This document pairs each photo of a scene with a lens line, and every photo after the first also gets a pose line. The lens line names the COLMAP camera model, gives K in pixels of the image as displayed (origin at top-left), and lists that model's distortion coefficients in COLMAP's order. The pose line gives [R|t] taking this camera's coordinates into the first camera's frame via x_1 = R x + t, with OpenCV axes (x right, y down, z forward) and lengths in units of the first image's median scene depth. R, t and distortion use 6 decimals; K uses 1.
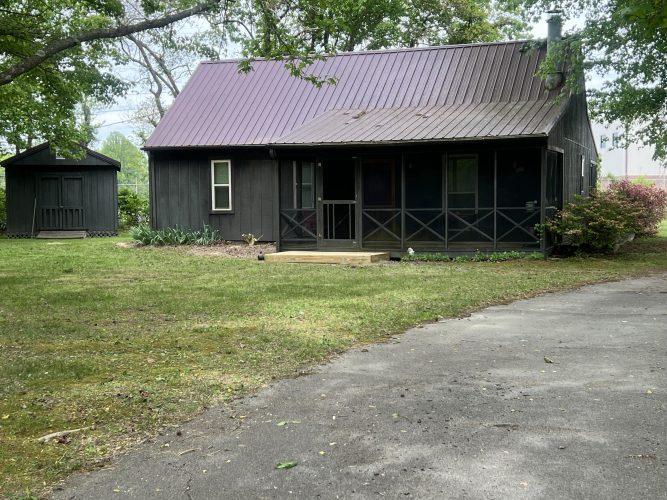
lens RADIAL K [[938.1, 0, 335.1], [0, 938.1, 252.2], [0, 0, 1]] dist [0.219628, -0.671394]
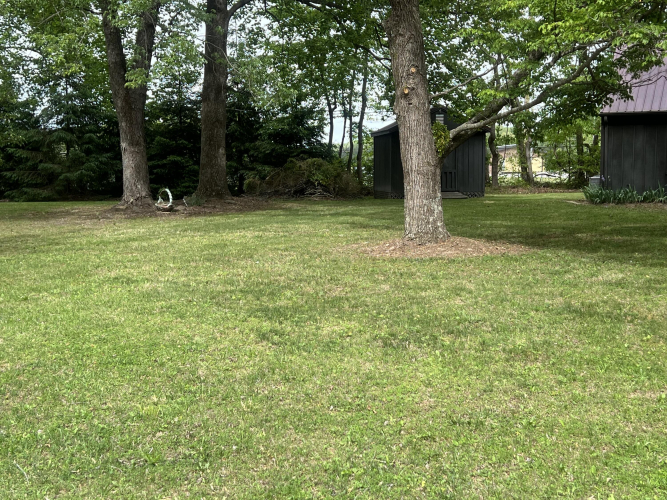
lens RADIAL K [[938.1, 0, 335.1], [0, 938.1, 252.2], [0, 0, 1]] dist [0.219628, -0.671394]
pose [[0.997258, 0.009987, -0.073324, -0.497139], [-0.007490, 0.999385, 0.034247, 0.016058], [0.073621, -0.033604, 0.996720, -0.136121]]
